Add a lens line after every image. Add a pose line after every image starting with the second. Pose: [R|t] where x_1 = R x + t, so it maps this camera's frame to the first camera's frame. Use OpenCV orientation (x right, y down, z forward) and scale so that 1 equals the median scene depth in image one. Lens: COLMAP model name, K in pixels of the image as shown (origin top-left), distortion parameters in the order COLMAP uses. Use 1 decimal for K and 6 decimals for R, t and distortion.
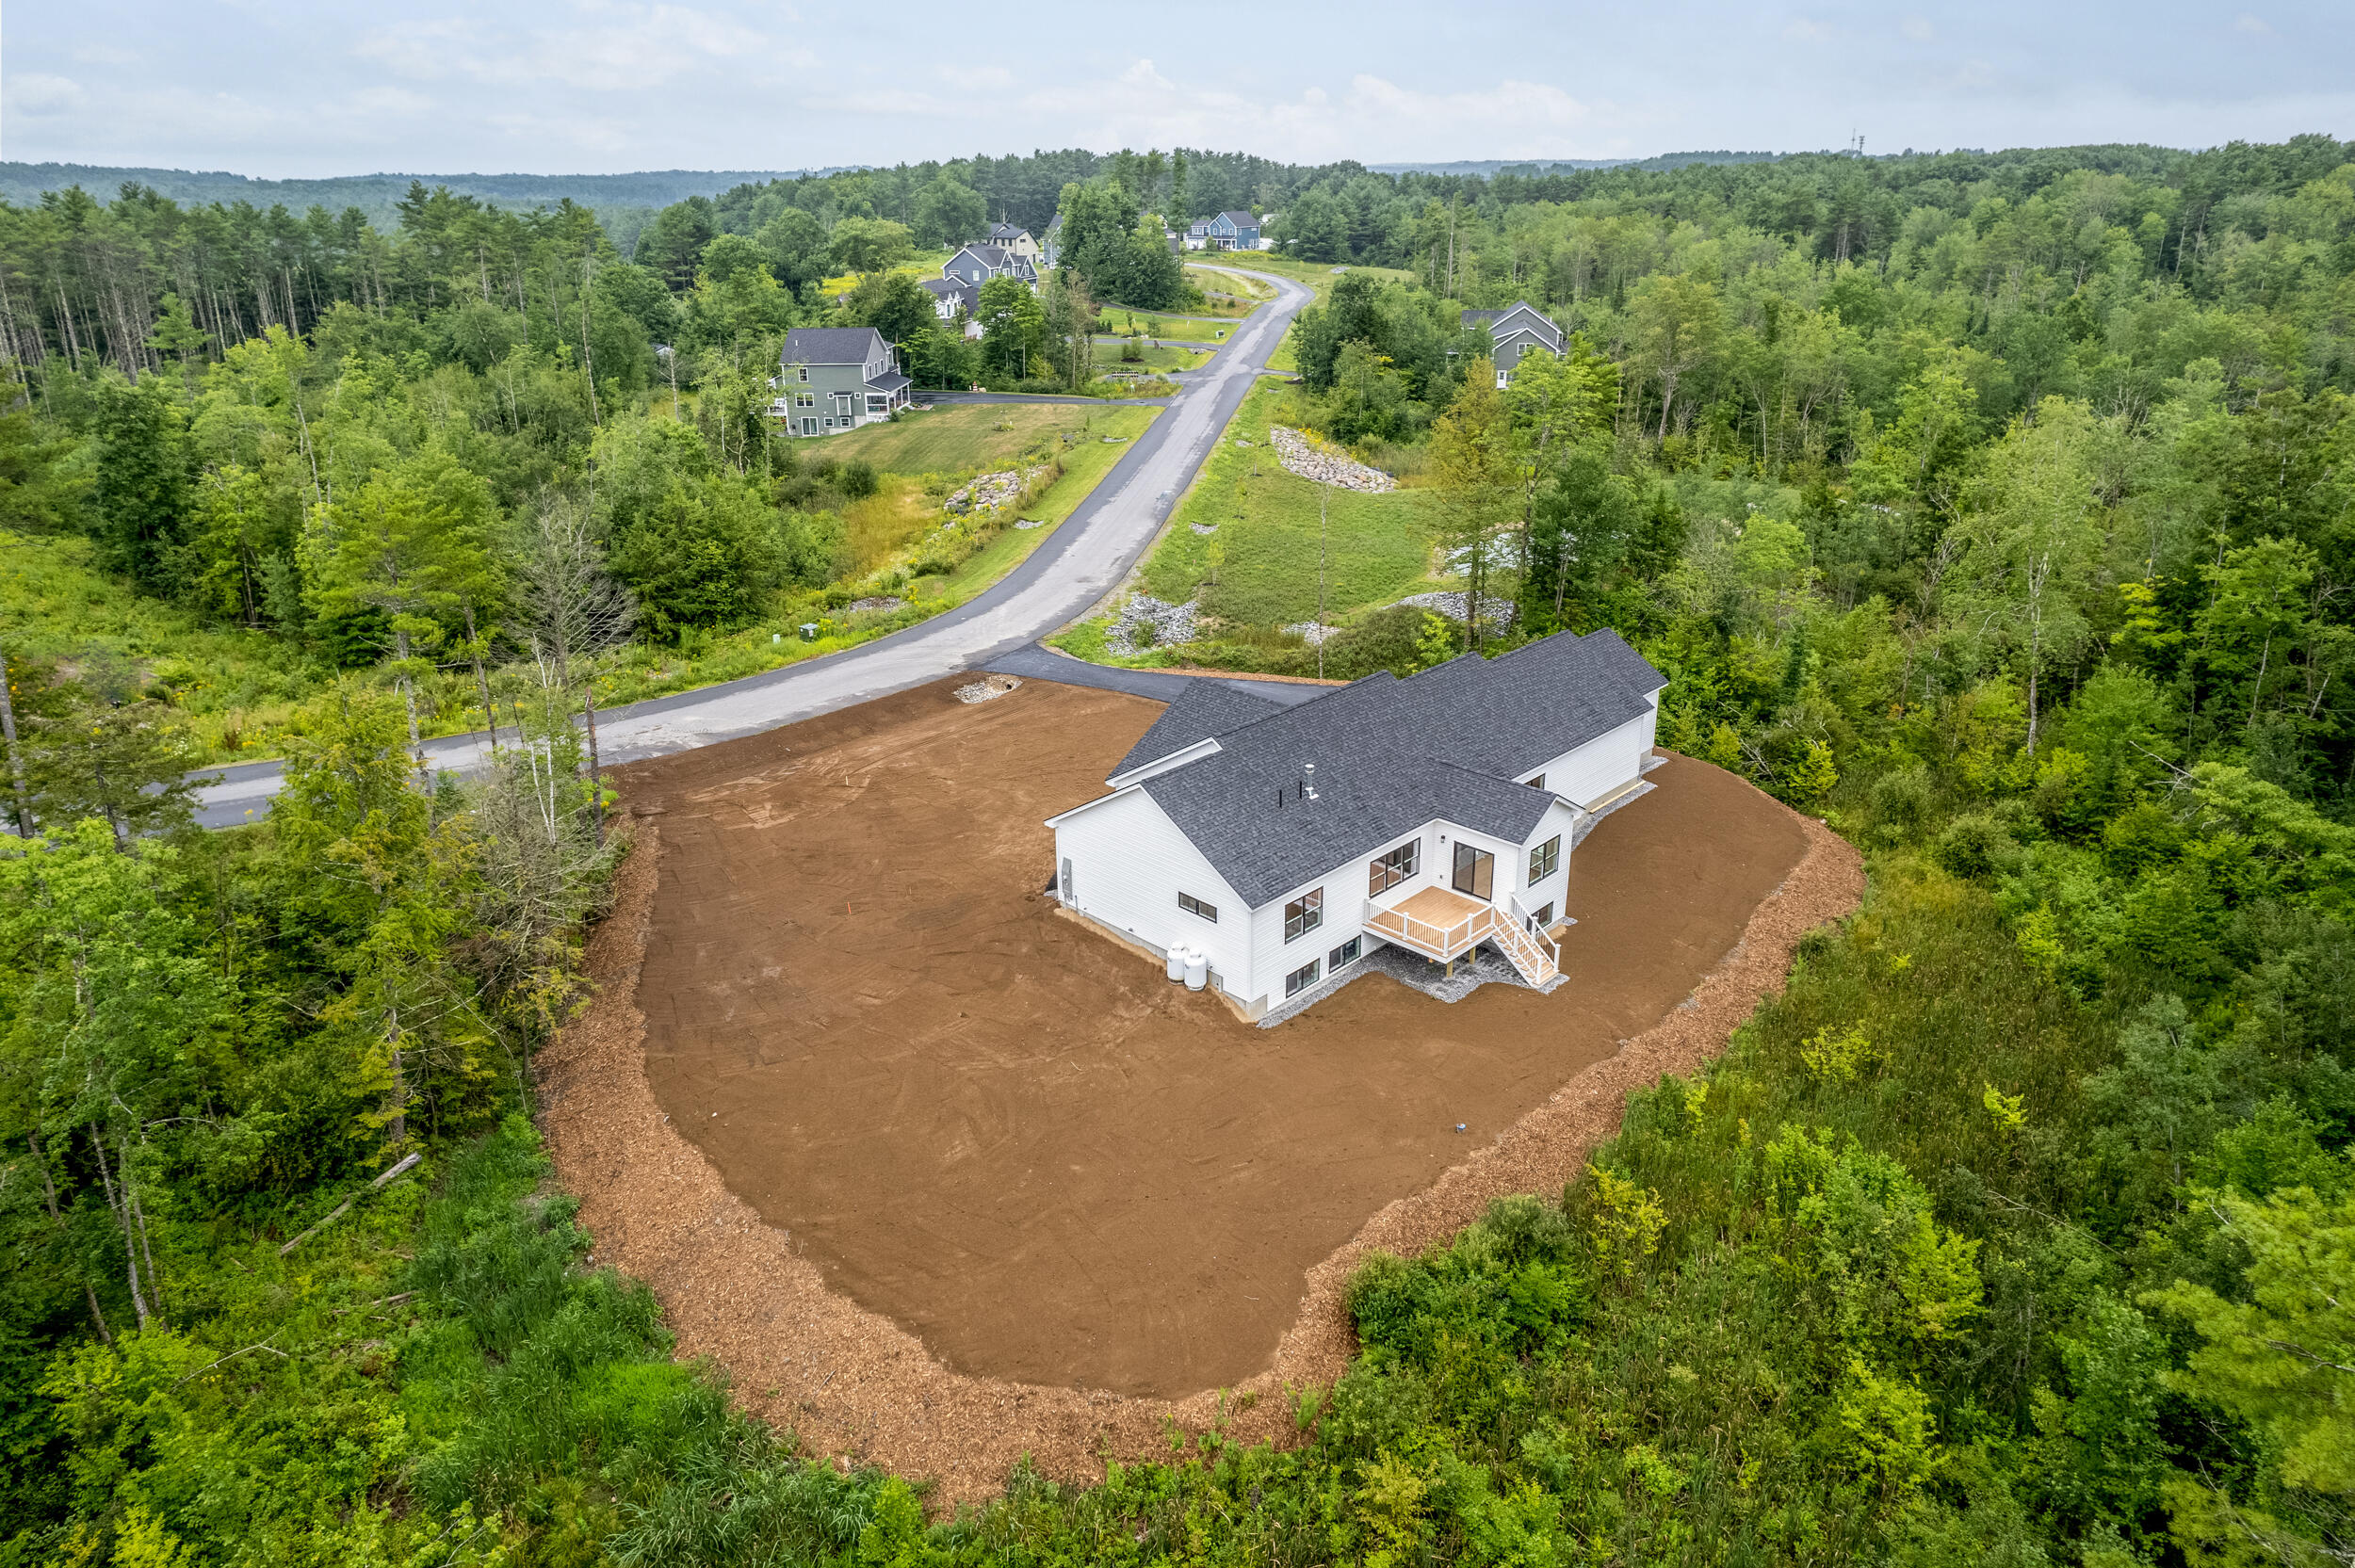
lens RADIAL K [[1505.4, 0, 1177.5], [0, 1505.4, 784.0], [0, 0, 1]] dist [-0.053350, -0.000543]
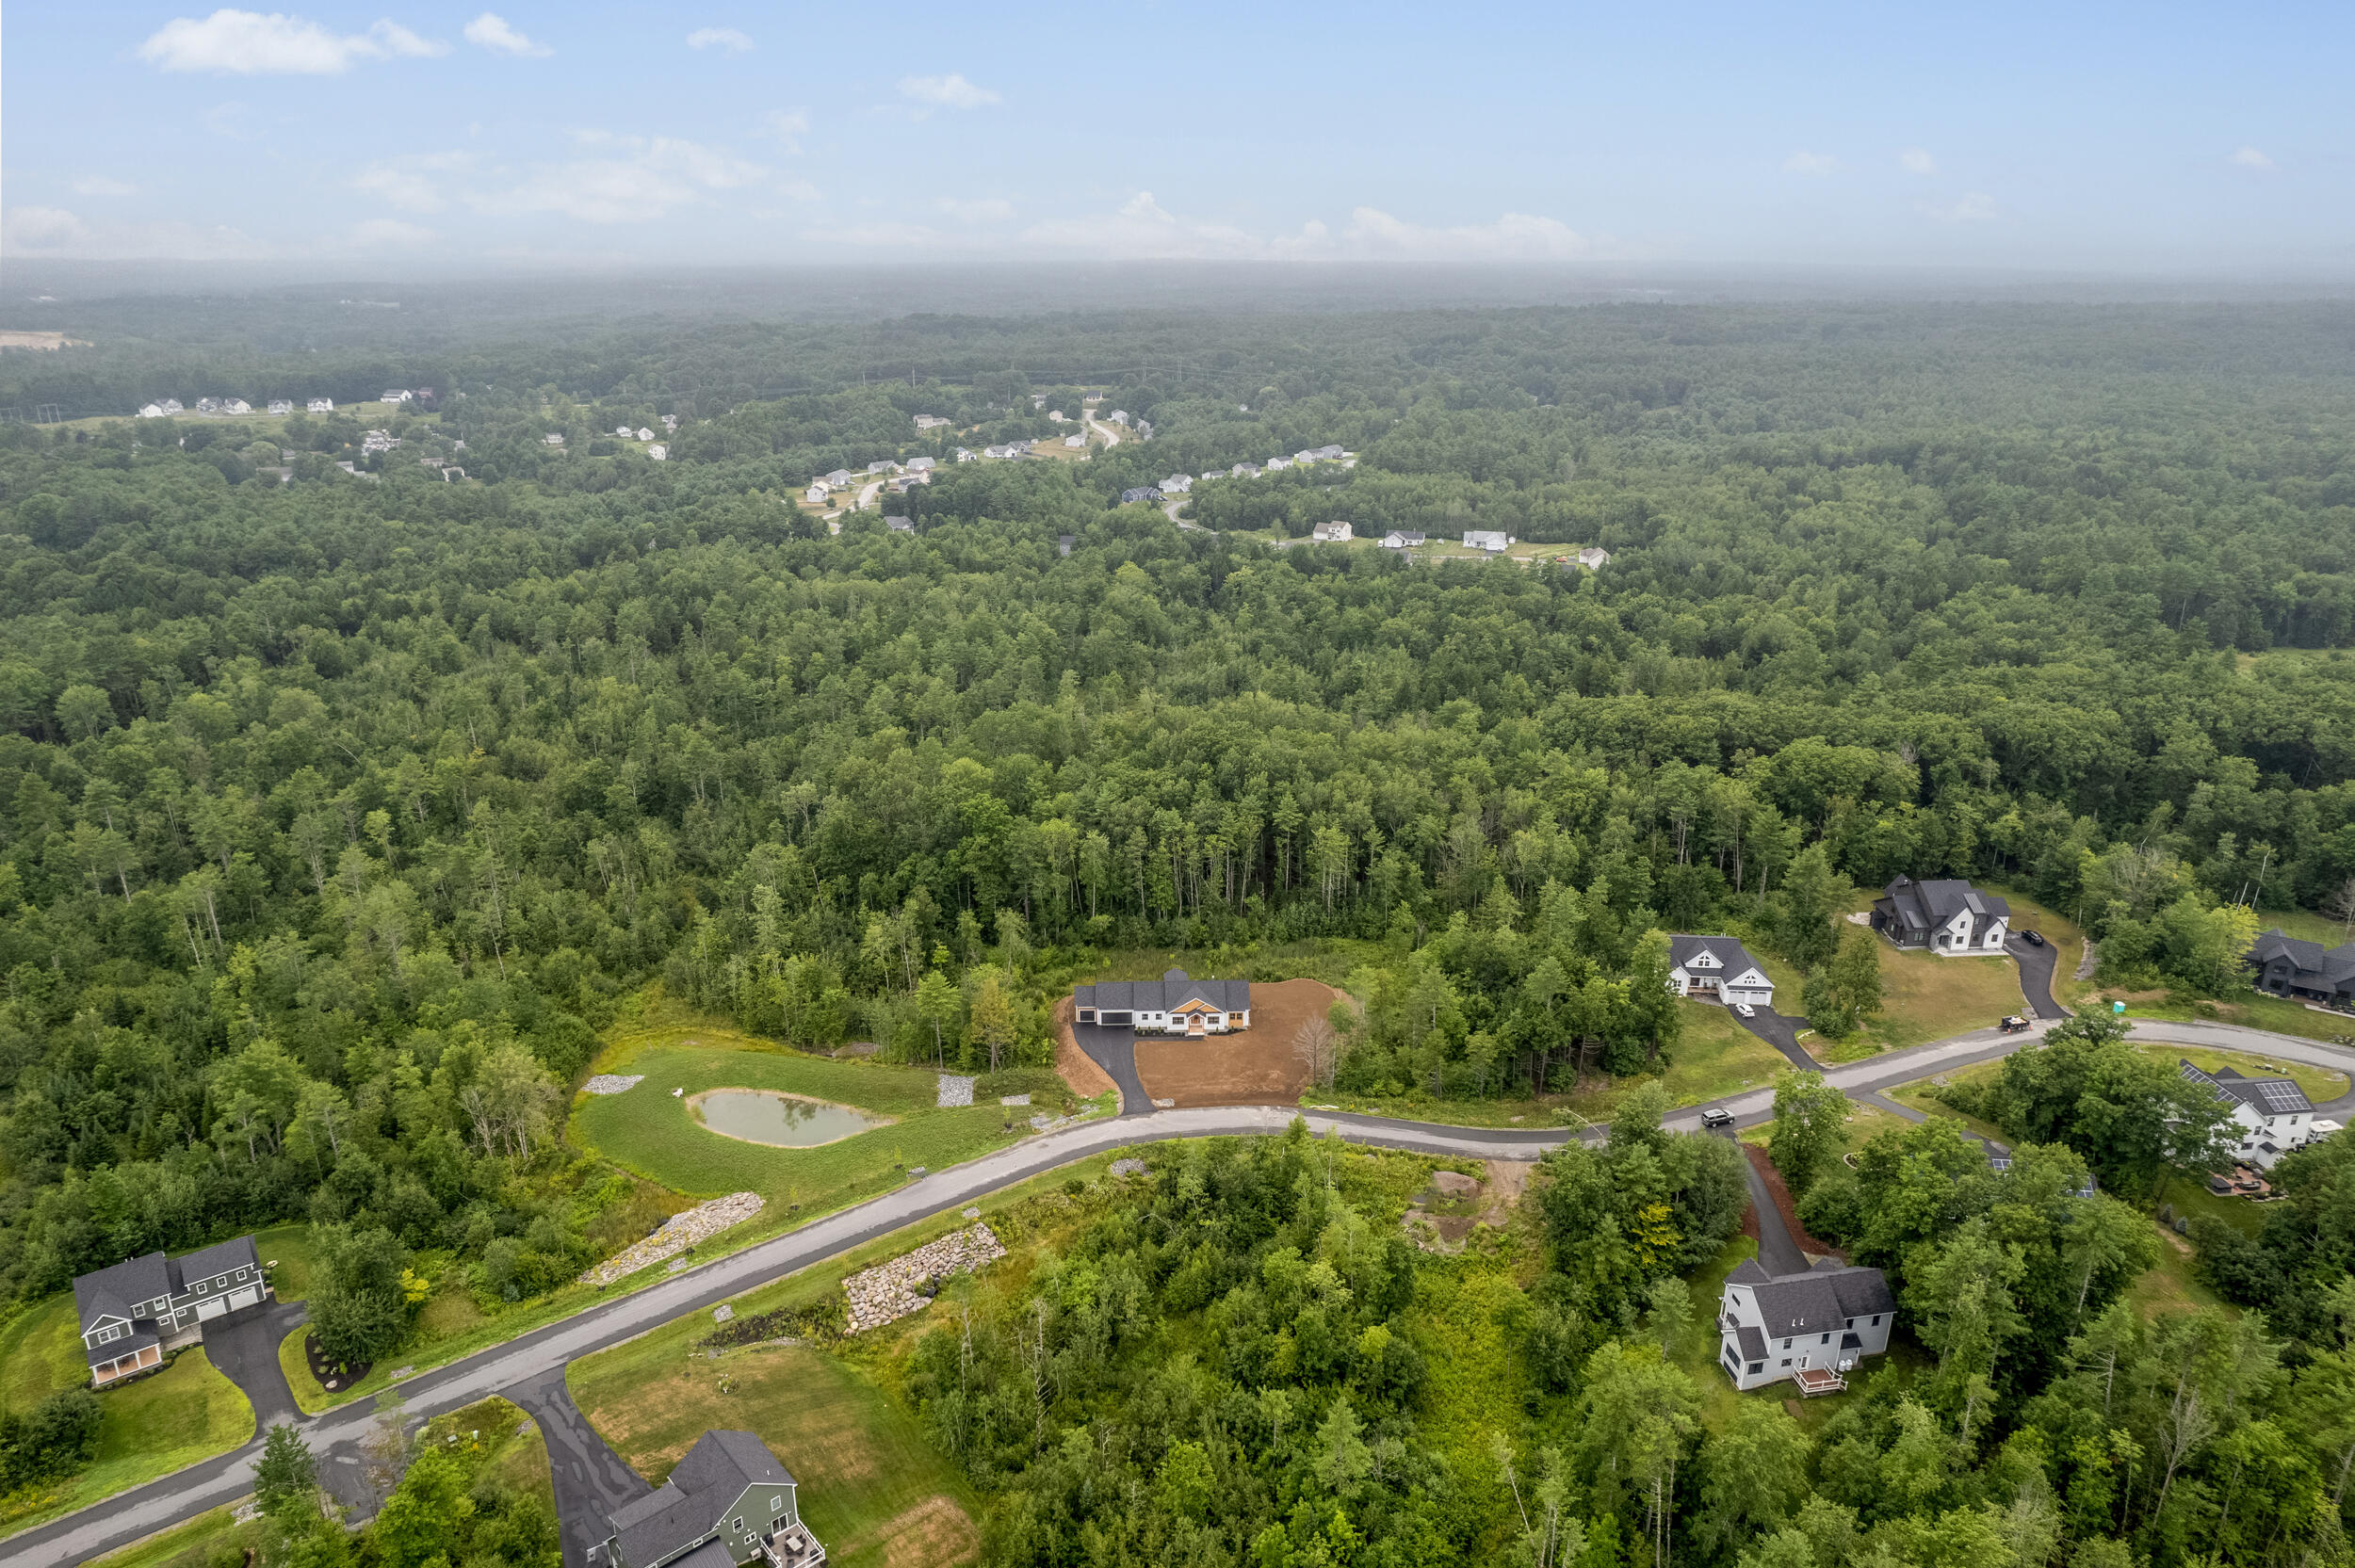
lens RADIAL K [[1527.4, 0, 1177.5], [0, 1527.4, 784.0], [0, 0, 1]] dist [-0.084853, 0.080295]
pose [[-0.723710, -0.232045, 0.649922, -2.820679], [0.263333, 0.777657, 0.570881, -3.262151], [-0.637887, 0.584299, -0.501693, 3.099403]]
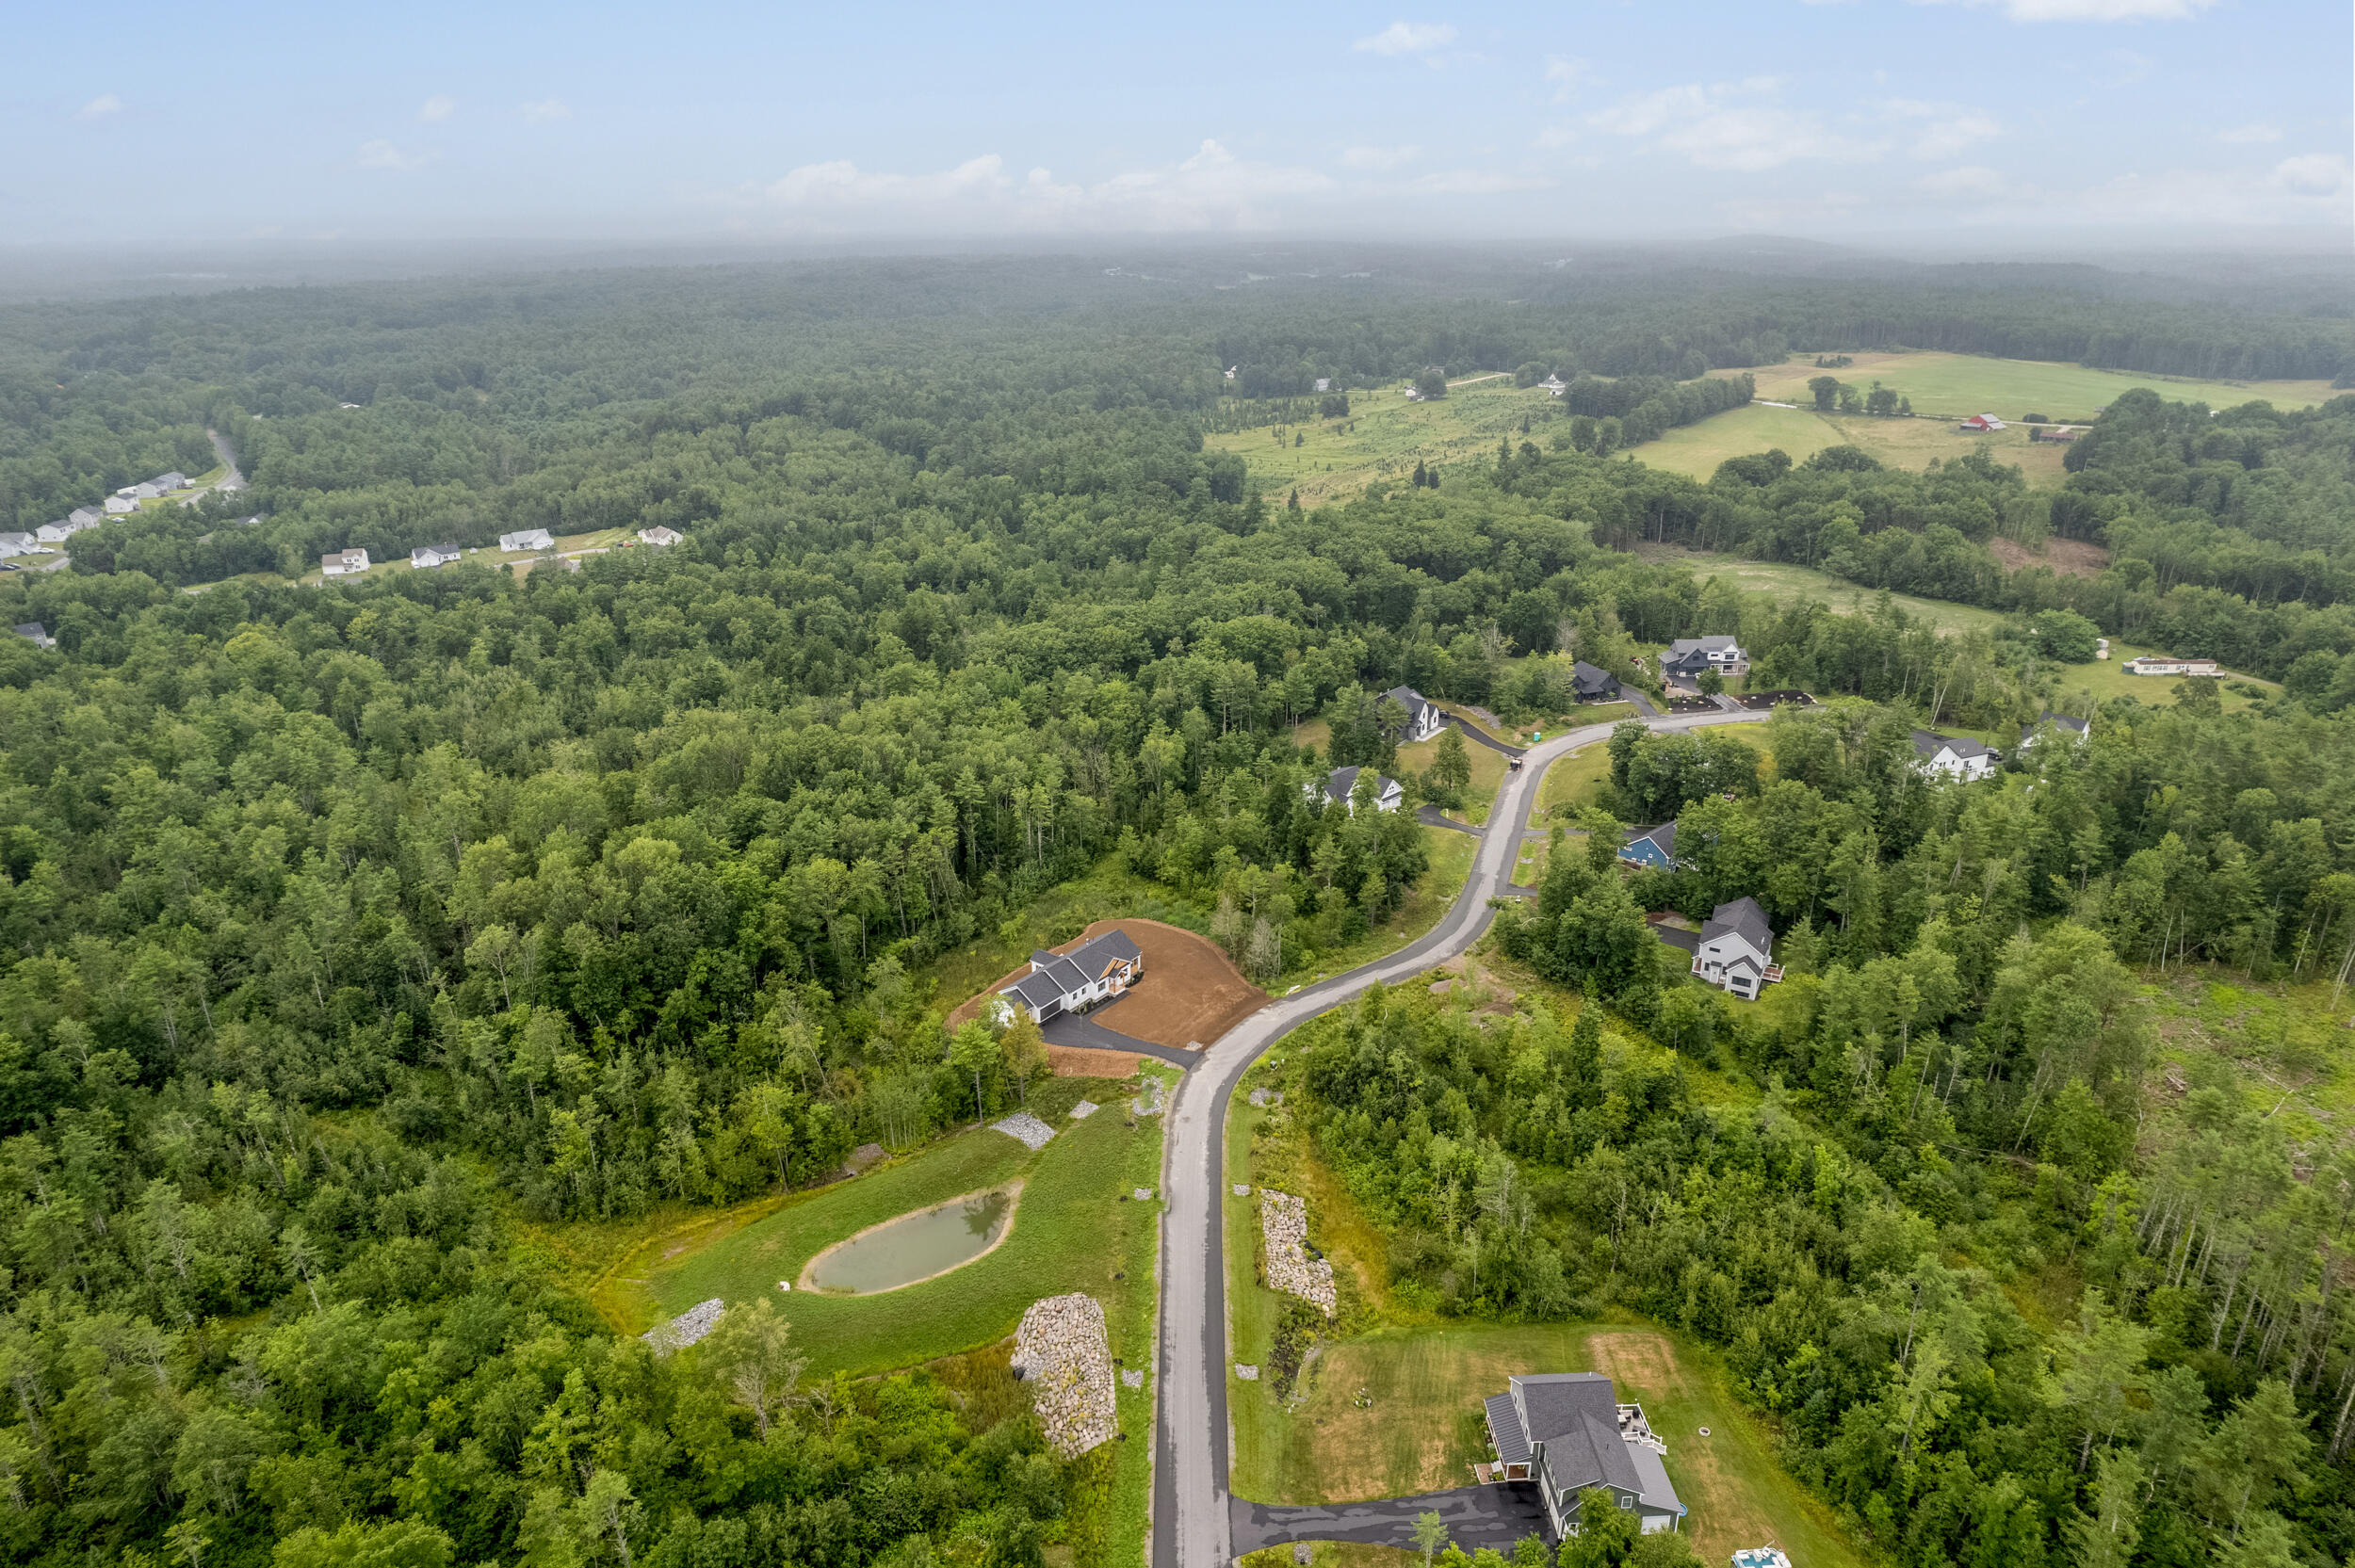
lens RADIAL K [[1527.4, 0, 1177.5], [0, 1527.4, 784.0], [0, 0, 1]] dist [-0.084853, 0.080295]
pose [[-0.991874, 0.048665, -0.117547, 0.346193], [-0.044799, 0.731168, 0.680725, -3.704477], [0.119074, 0.680459, -0.723047, 4.188972]]
